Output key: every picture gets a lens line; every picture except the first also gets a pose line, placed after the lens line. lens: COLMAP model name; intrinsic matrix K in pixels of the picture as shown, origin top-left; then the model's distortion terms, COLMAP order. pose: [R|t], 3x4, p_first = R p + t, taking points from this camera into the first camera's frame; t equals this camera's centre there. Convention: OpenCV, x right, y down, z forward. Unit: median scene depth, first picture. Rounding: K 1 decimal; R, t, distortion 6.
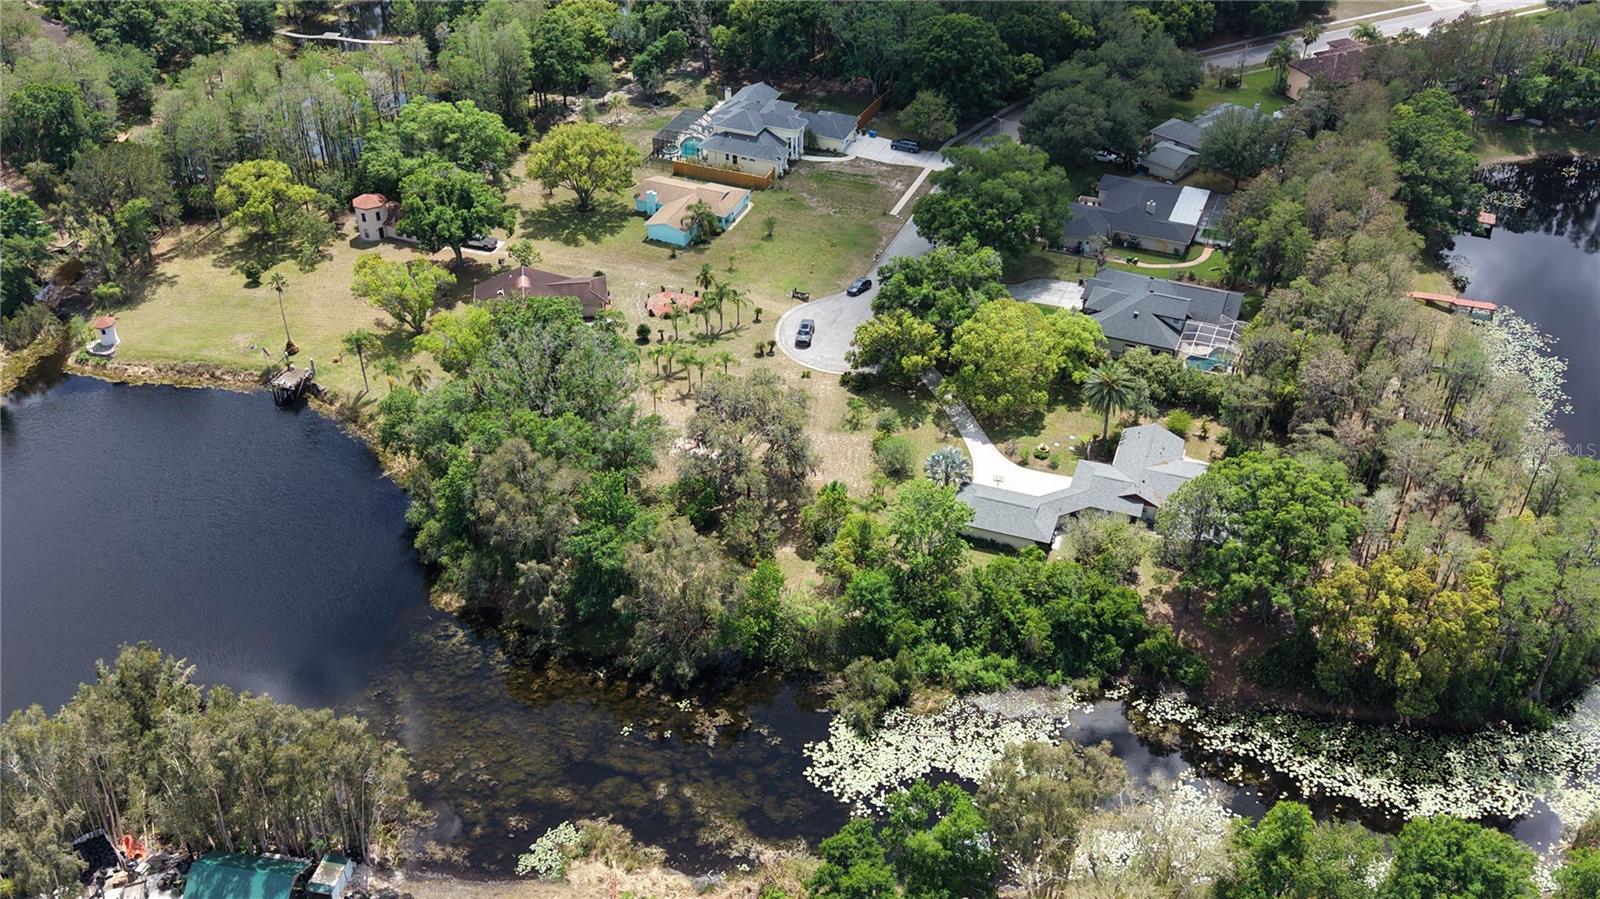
lens RADIAL K [[1494.9, 0, 796.7], [0, 1494.9, 445.1], [0, 0, 1]] dist [0.184615, -0.558347]
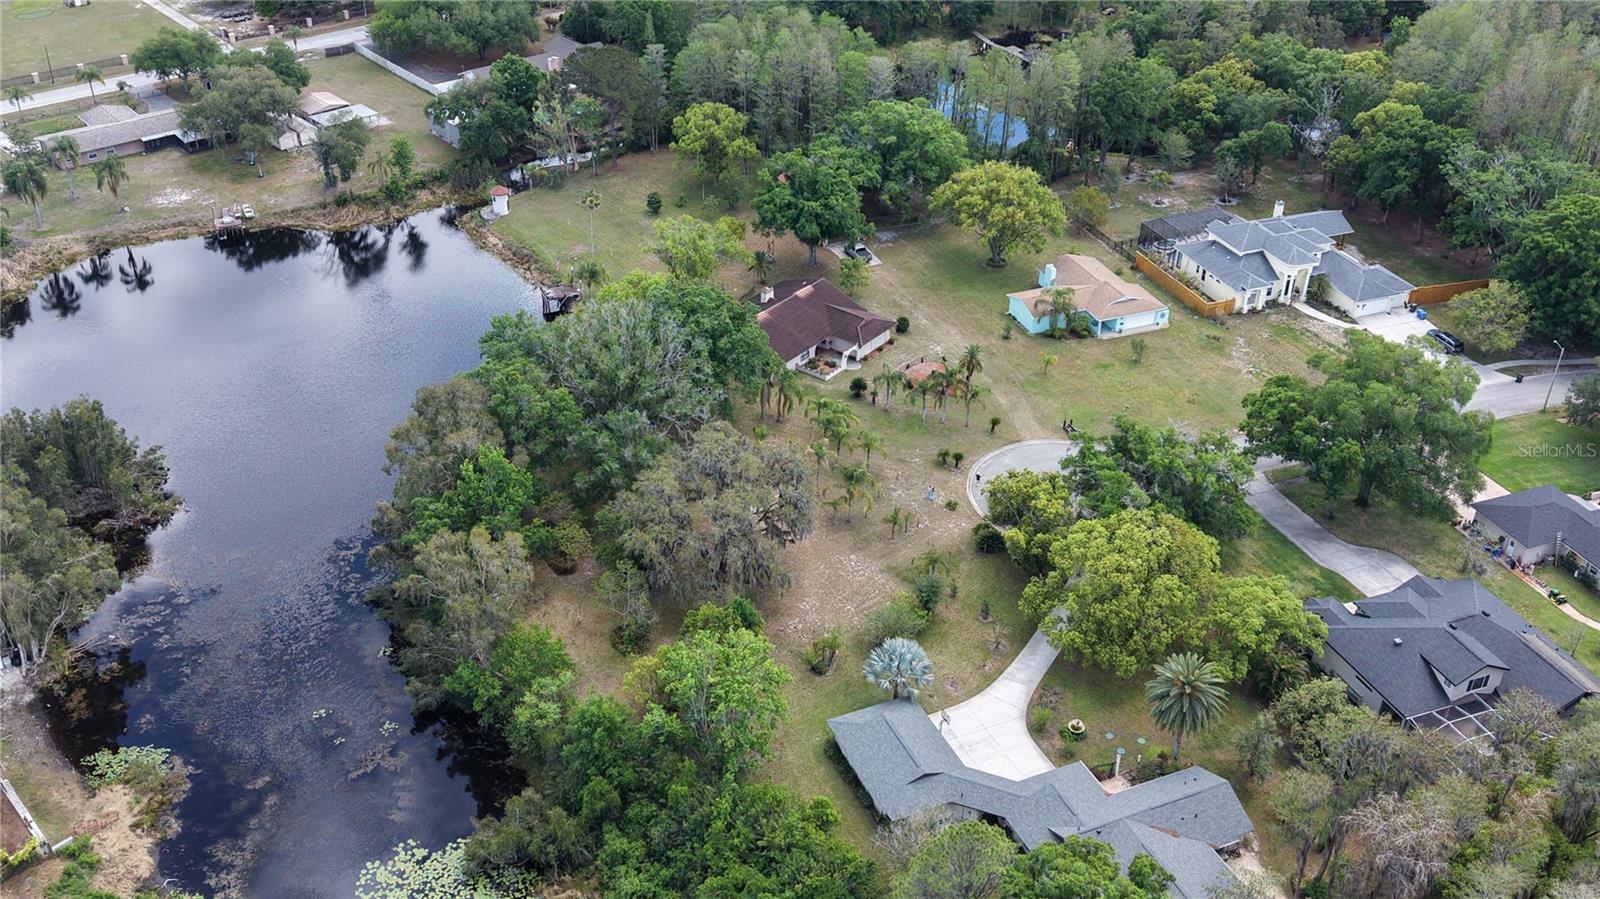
lens RADIAL K [[1500.4, 0, 796.6], [0, 1500.4, 444.1], [0, 0, 1]] dist [0.134427, -0.339570]
pose [[0.685079, 0.393289, -0.613181, 0.476621], [-0.435385, 0.895914, 0.088196, -0.125302], [0.584044, 0.206548, 0.785003, 0.390324]]
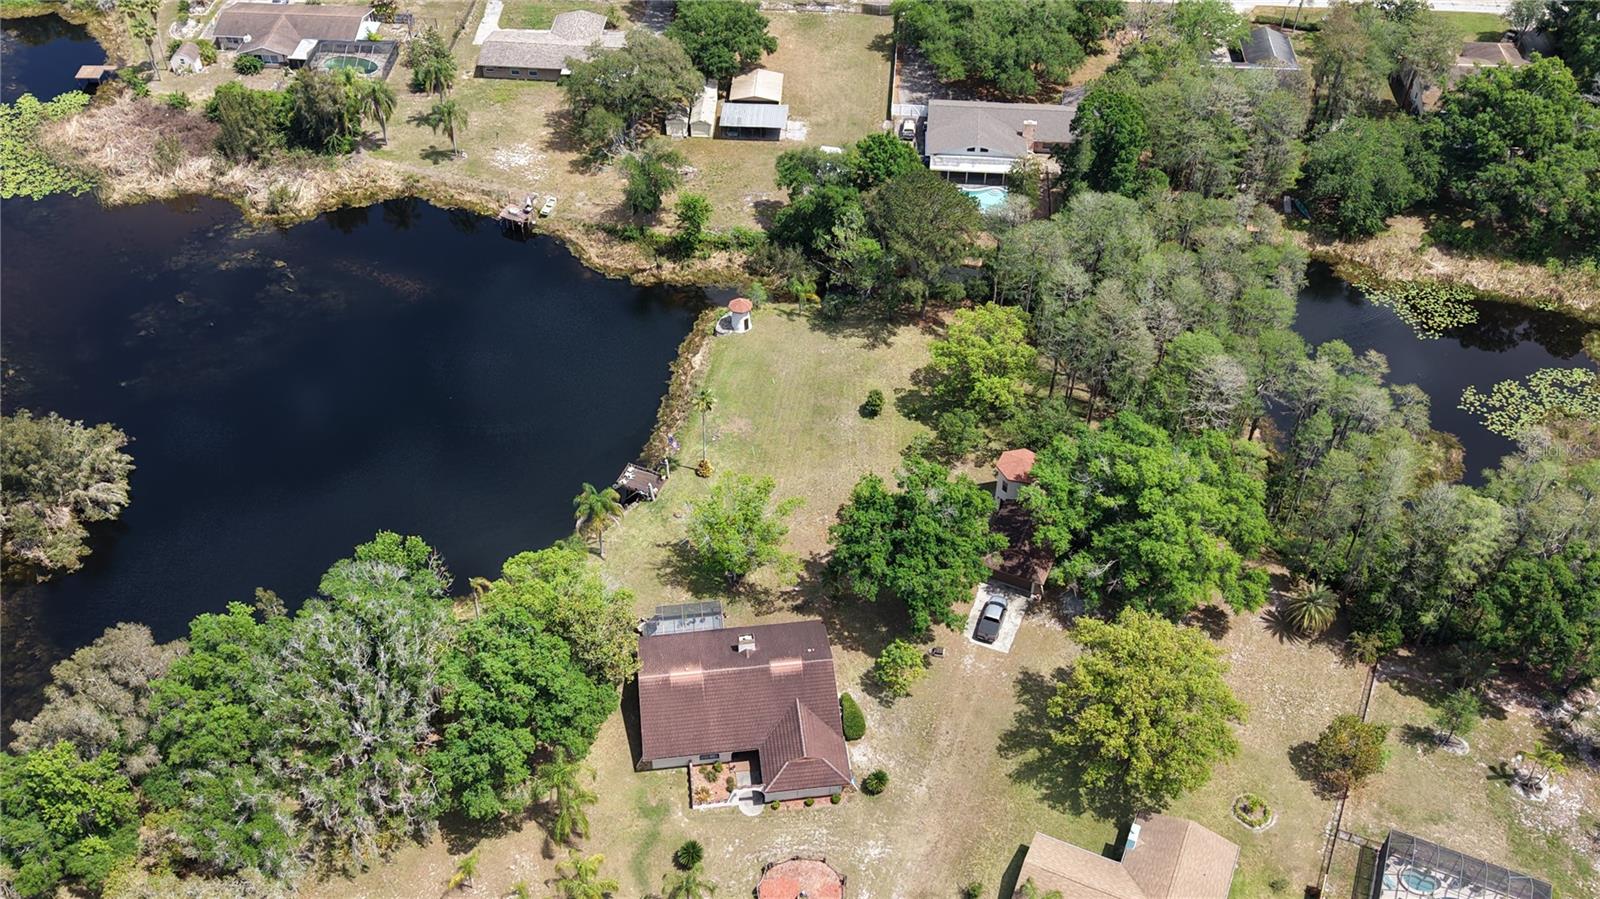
lens RADIAL K [[1494.9, 0, 796.7], [0, 1494.9, 445.1], [0, 0, 1]] dist [0.184615, -0.558347]
pose [[-0.028707, 0.684854, -0.728115, 0.271487], [-0.592978, 0.574734, 0.563966, -0.643235], [0.804706, 0.447946, 0.389605, 0.858667]]
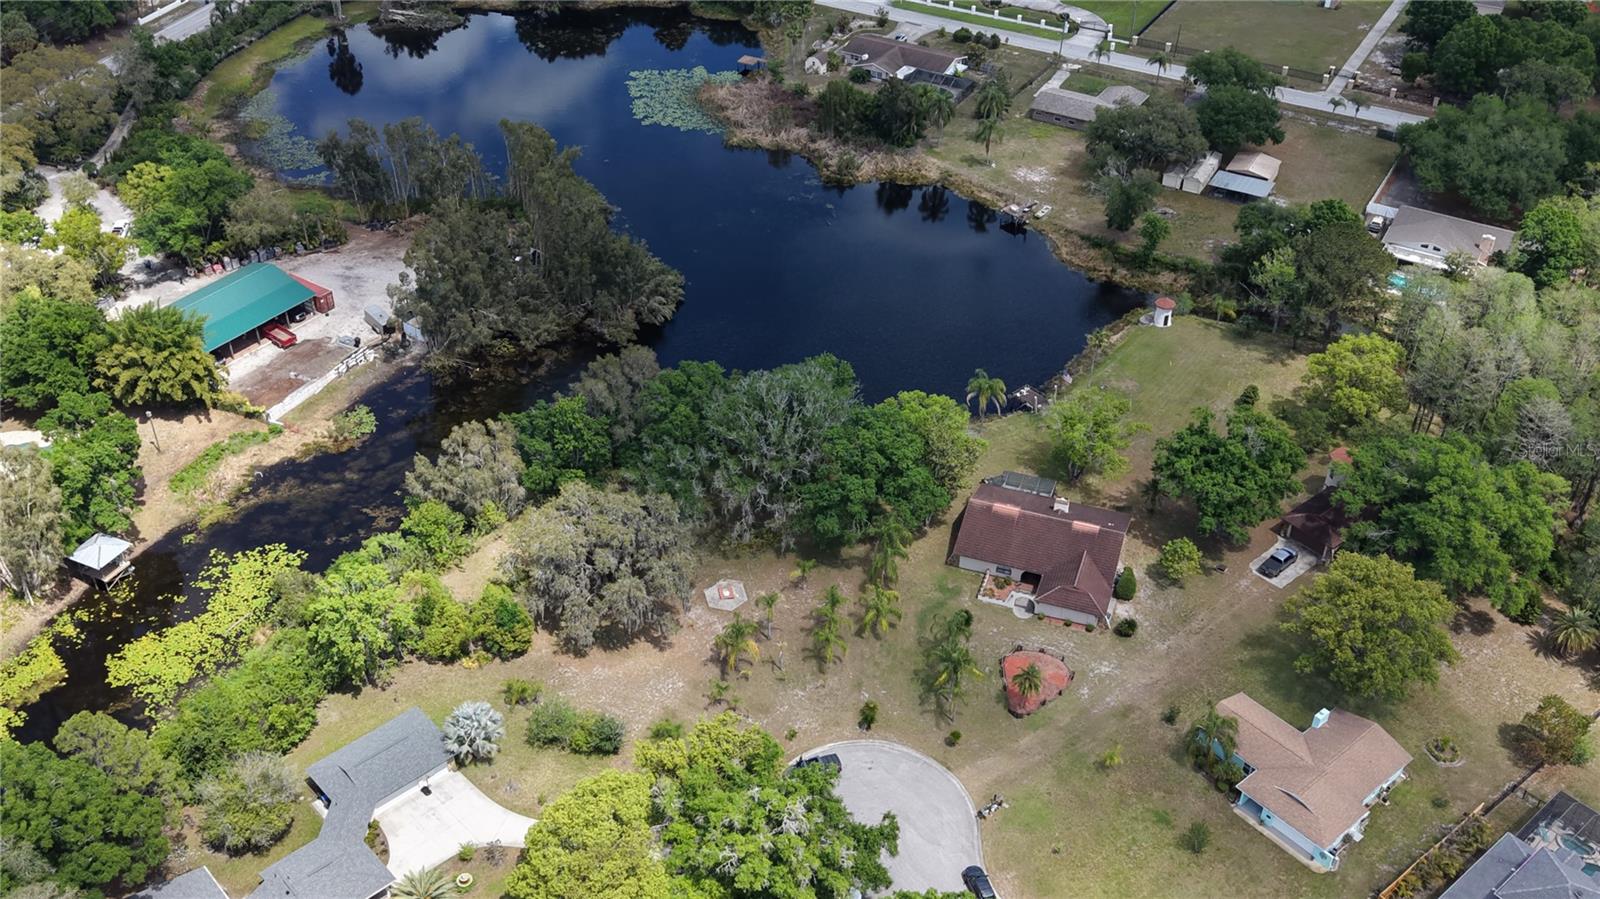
lens RADIAL K [[1494.9, 0, 796.7], [0, 1494.9, 445.1], [0, 0, 1]] dist [0.184615, -0.558347]
pose [[-0.466524, 0.517538, -0.717293, 0.536642], [-0.531838, 0.483849, 0.695010, -0.732962], [0.706756, 0.705722, 0.049519, 0.993987]]
